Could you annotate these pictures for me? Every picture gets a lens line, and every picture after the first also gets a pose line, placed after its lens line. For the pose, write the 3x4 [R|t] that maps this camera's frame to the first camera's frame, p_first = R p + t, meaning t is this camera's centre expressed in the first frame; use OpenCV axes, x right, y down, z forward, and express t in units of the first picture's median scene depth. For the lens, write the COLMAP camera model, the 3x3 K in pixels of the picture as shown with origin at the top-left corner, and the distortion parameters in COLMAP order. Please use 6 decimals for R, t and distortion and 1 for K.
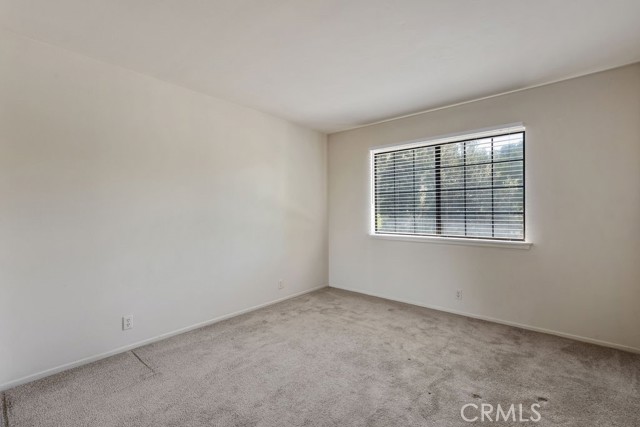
lens RADIAL K [[295.7, 0, 320.8], [0, 295.7, 211.3], [0, 0, 1]] dist [-0.004800, 0.002950]
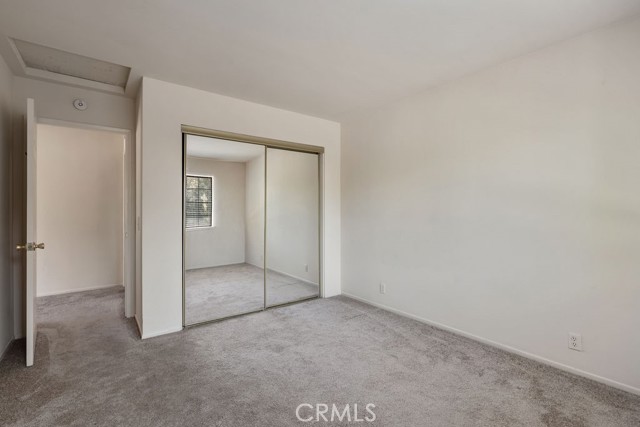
lens RADIAL K [[295.7, 0, 321.5], [0, 295.7, 212.0], [0, 0, 1]] dist [-0.004800, 0.002950]
pose [[-0.208223, 0.022996, -0.977811, 0.768948], [0.000113, 0.999724, 0.023488, -0.024830], [0.978081, 0.004780, -0.208168, 0.980653]]
